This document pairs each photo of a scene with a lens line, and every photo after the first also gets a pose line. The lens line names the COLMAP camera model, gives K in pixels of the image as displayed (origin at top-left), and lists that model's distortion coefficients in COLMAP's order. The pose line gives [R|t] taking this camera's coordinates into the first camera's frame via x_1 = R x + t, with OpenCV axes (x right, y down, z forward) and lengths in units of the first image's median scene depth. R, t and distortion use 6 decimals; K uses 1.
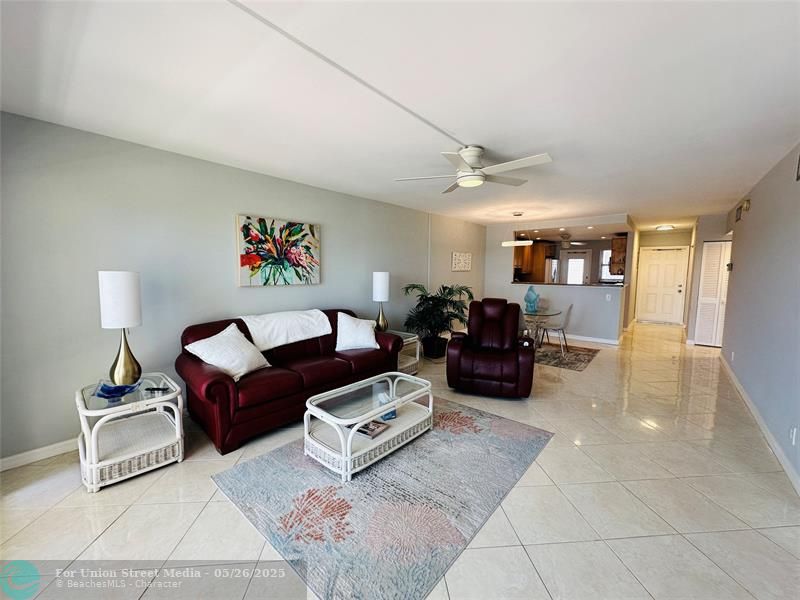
lens RADIAL K [[321.6, 0, 400.0], [0, 321.6, 300.0], [0, 0, 1]] dist [0.001915, 0.000480]
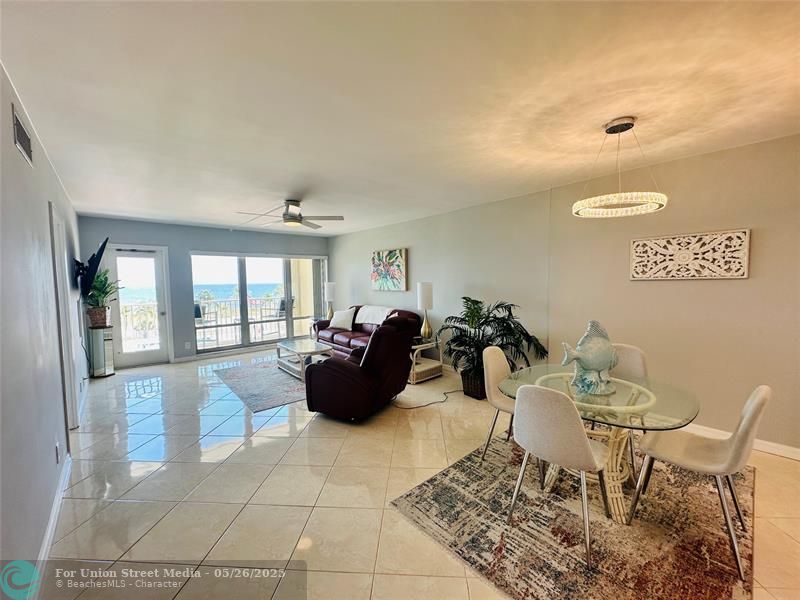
lens RADIAL K [[321.6, 0, 400.0], [0, 321.6, 300.0], [0, 0, 1]] dist [0.001915, 0.000480]
pose [[-0.140333, 0.047243, -0.988977, 1.204739], [-0.078975, 0.995144, 0.058744, -0.099696], [0.986950, 0.086348, -0.135921, 1.281248]]
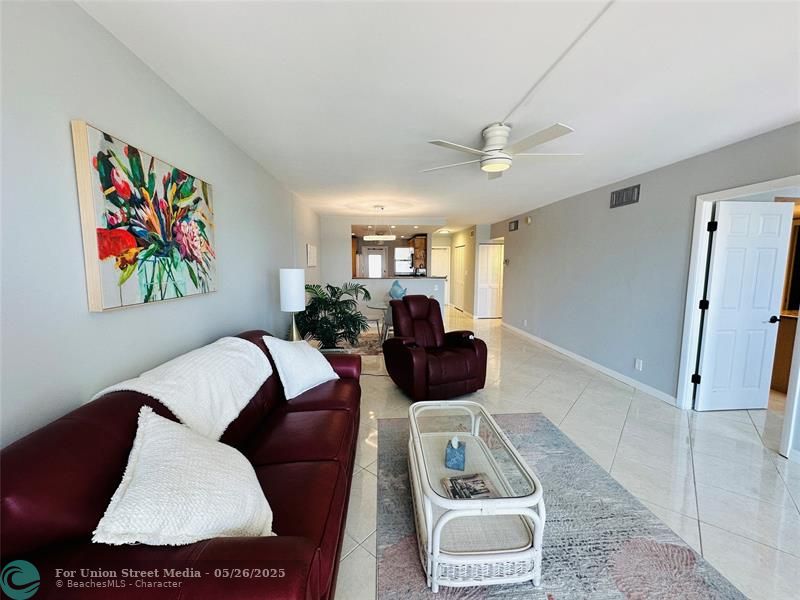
lens RADIAL K [[321.6, 0, 400.0], [0, 321.6, 300.0], [0, 0, 1]] dist [0.001915, 0.000480]
pose [[0.706263, -0.081597, 0.703232, -0.463027], [0.071181, 0.996486, 0.044135, -0.041345], [-0.704362, 0.018886, 0.709590, 0.417786]]
